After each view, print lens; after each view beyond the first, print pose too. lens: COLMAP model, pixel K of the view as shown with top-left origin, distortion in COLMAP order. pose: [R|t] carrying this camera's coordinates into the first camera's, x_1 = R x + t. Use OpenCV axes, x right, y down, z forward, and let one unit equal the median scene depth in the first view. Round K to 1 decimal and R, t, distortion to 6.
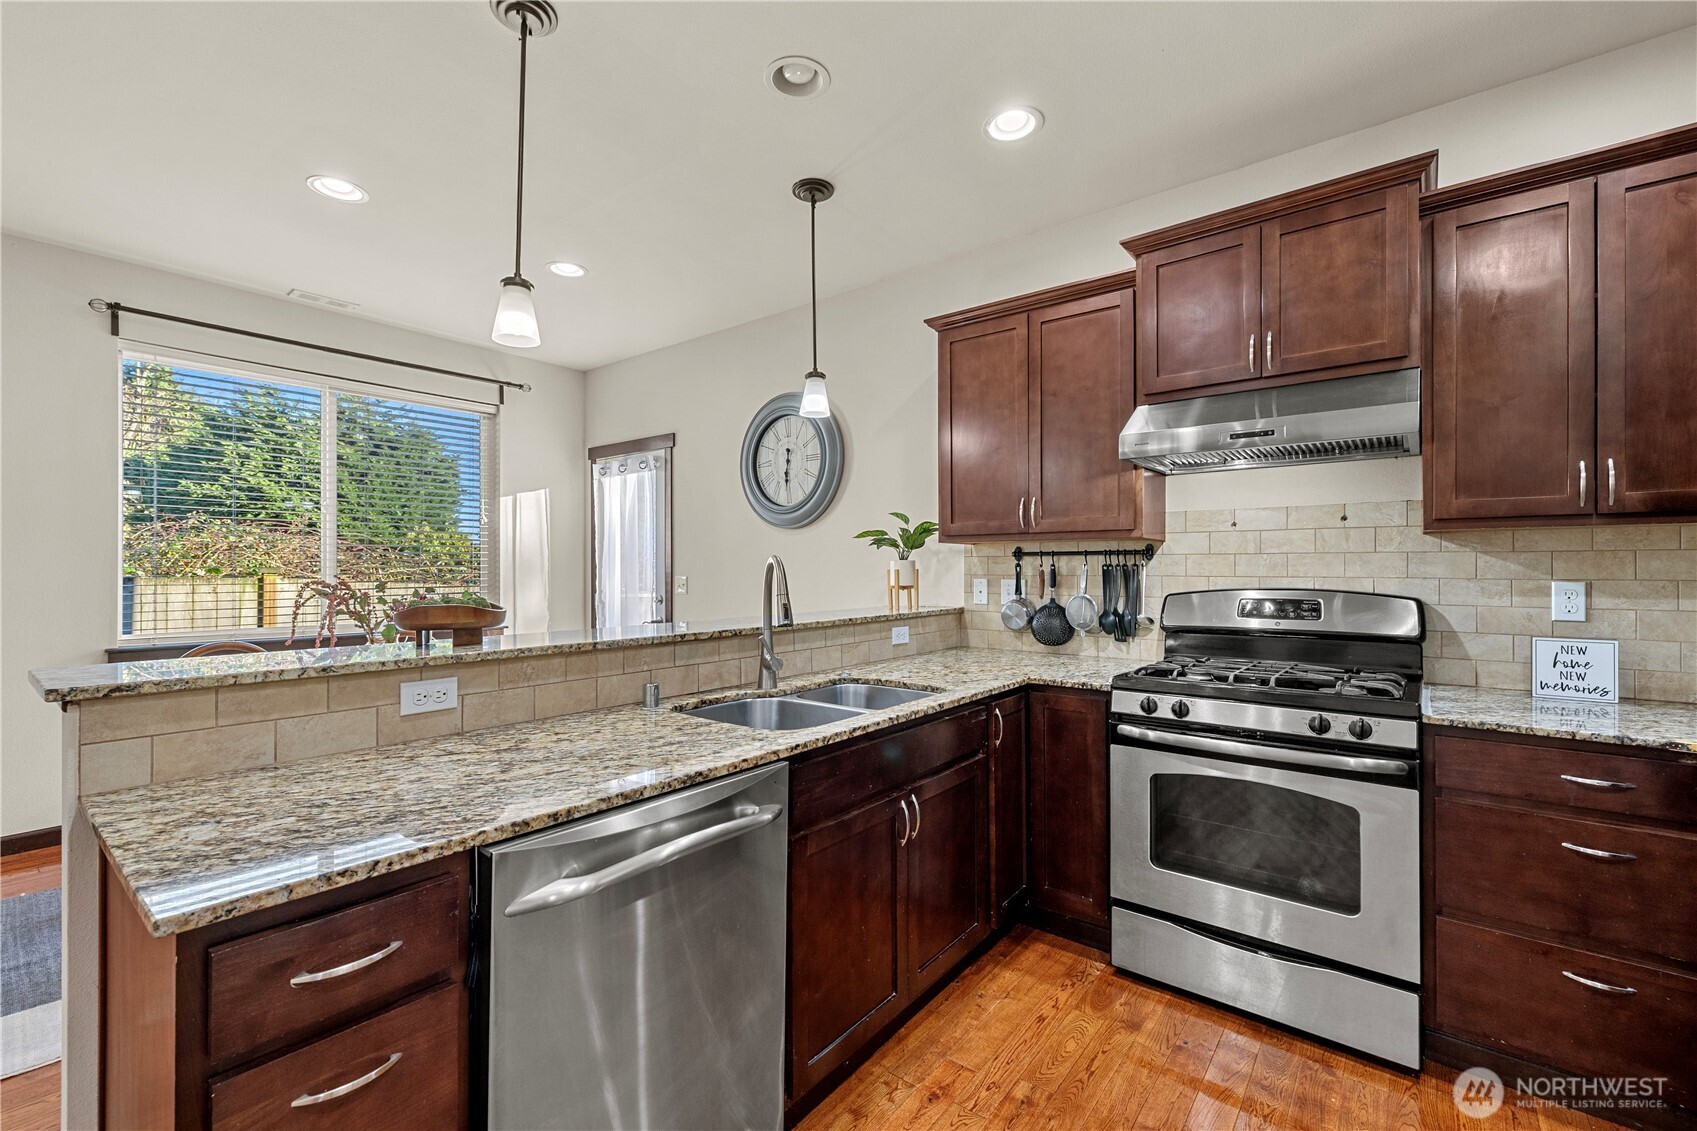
lens RADIAL K [[714.6, 0, 851.7], [0, 714.6, 567.5], [0, 0, 1]] dist [0.000333, 0.000354]
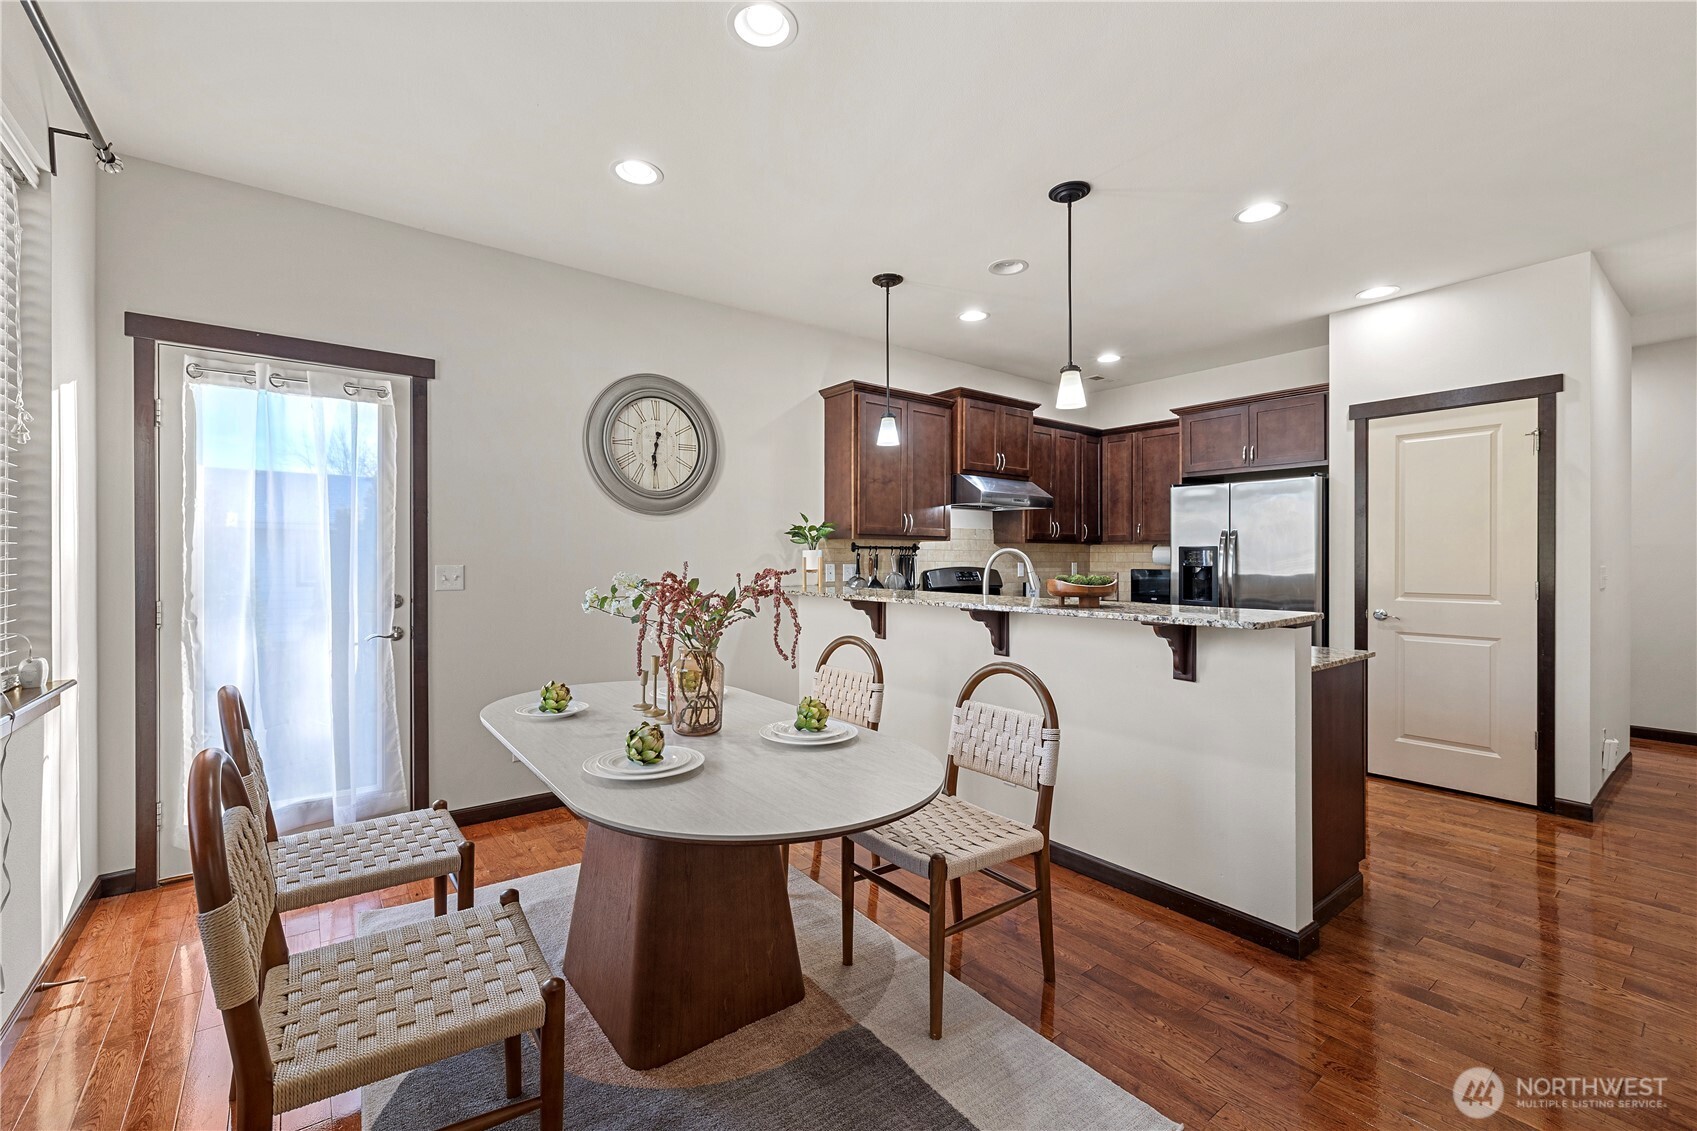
lens RADIAL K [[714.2, 0, 849.4], [0, 714.2, 560.6], [0, 0, 1]] dist [0.001276, 0.000104]
pose [[0.239356, -0.000089, 0.970932, -1.716277], [-0.003936, 0.999992, 0.001062, 0.010912], [-0.970924, -0.004076, 0.239354, 0.909143]]
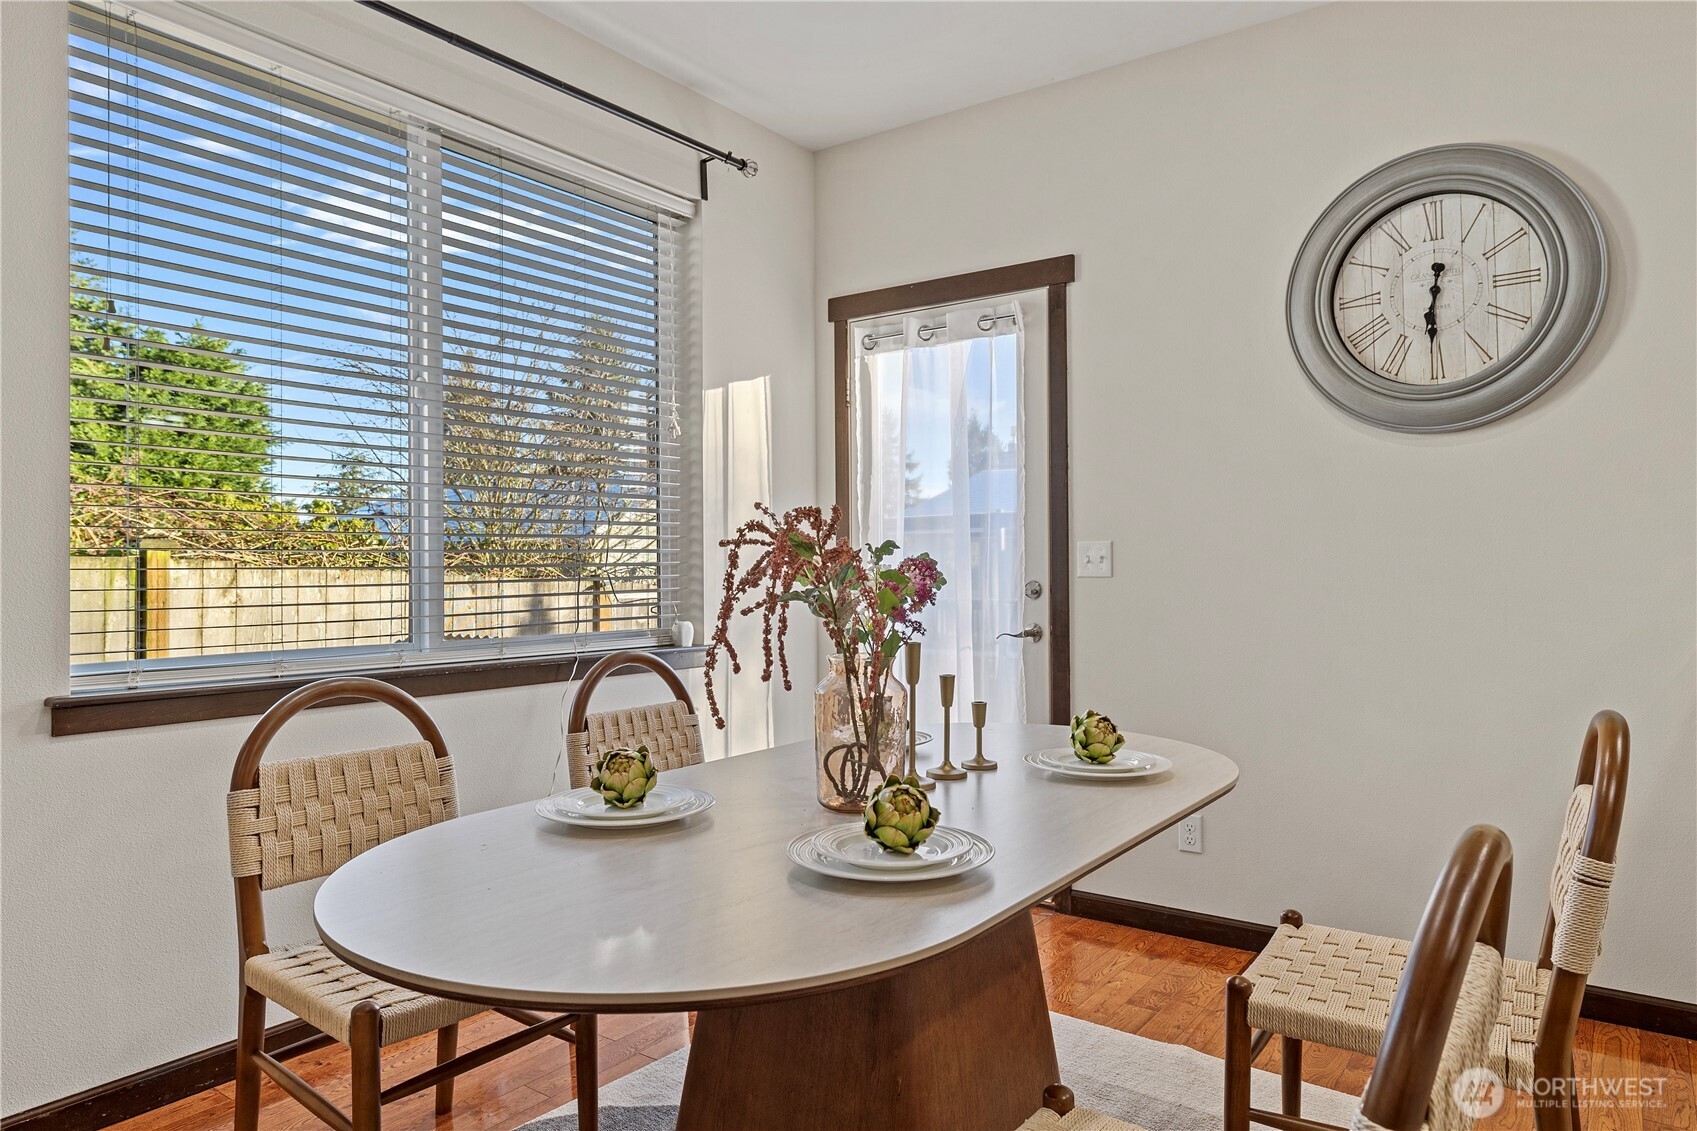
lens RADIAL K [[1068.5, 0, 848.5], [0, 1068.5, 565.5], [0, 0, 1]] dist [-0.000728, 0.001407]
pose [[0.999066, -0.004055, 0.043010, -0.906715], [0.004092, 0.999991, -0.000775, 0.059556], [-0.043006, 0.000950, 0.999074, 0.541268]]
